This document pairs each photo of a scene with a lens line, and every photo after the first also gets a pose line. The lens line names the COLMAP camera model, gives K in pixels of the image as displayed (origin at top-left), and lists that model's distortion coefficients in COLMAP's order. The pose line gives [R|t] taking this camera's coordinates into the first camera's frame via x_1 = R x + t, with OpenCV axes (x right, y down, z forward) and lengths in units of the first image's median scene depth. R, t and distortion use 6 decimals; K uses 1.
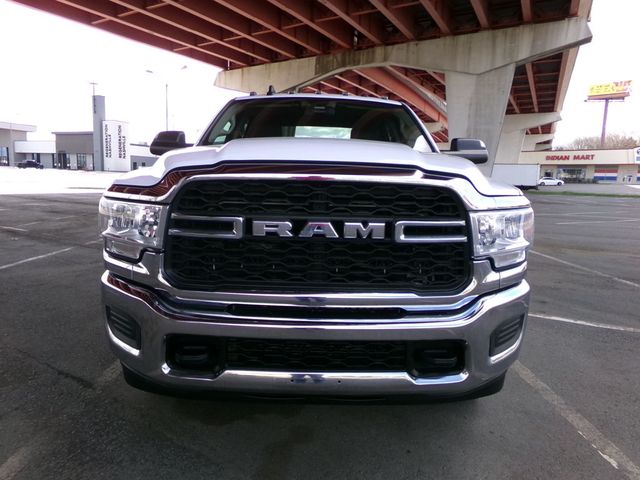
lens RADIAL K [[428.3, 0, 320.0], [0, 428.3, 240.0], [0, 0, 1]] dist [0.001233, 0.002464]
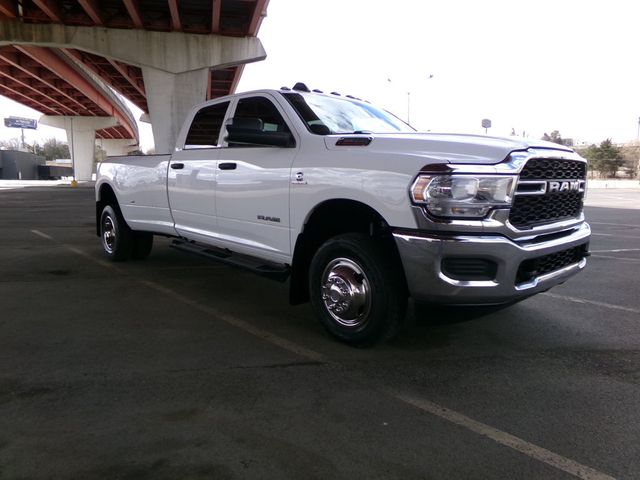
lens RADIAL K [[428.3, 0, 320.0], [0, 428.3, 240.0], [0, 0, 1]] dist [0.001233, 0.002464]
pose [[0.737167, -0.115055, 0.665843, -0.104939], [0.112267, 0.992556, 0.047217, -0.000132], [-0.666319, 0.039946, 0.744596, 0.019436]]
